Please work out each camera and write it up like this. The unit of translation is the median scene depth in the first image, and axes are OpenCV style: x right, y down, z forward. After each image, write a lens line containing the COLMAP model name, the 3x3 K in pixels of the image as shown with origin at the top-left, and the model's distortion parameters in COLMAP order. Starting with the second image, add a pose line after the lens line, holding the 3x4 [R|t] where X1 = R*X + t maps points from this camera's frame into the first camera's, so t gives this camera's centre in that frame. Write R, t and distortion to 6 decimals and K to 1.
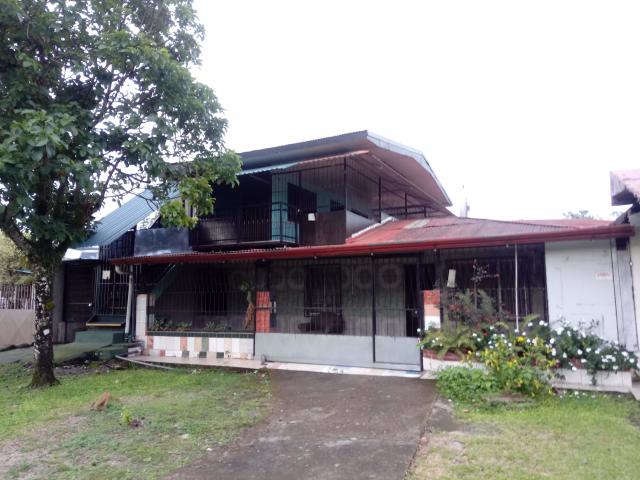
lens RADIAL K [[479.5, 0, 318.4], [0, 479.5, 236.9], [0, 0, 1]] dist [0.036162, -0.015351]
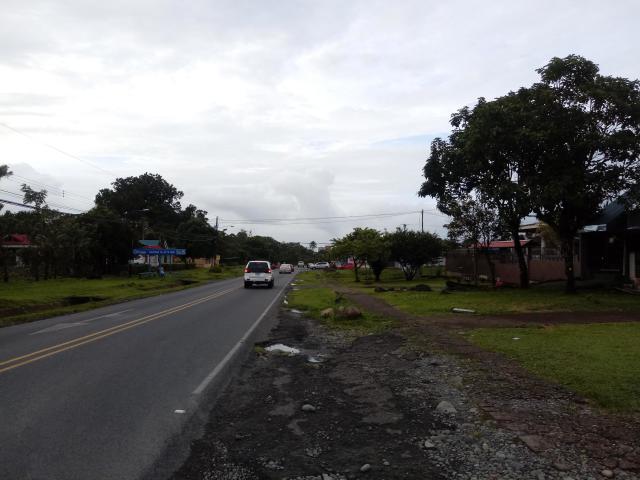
lens RADIAL K [[479.5, 0, 319.0], [0, 479.5, 239.5], [0, 0, 1]] dist [0.036162, -0.015351]
pose [[0.485324, -0.011499, -0.874259, 0.562410], [0.090046, 0.995254, 0.036897, -0.081812], [0.869685, -0.096631, 0.484056, -0.719937]]
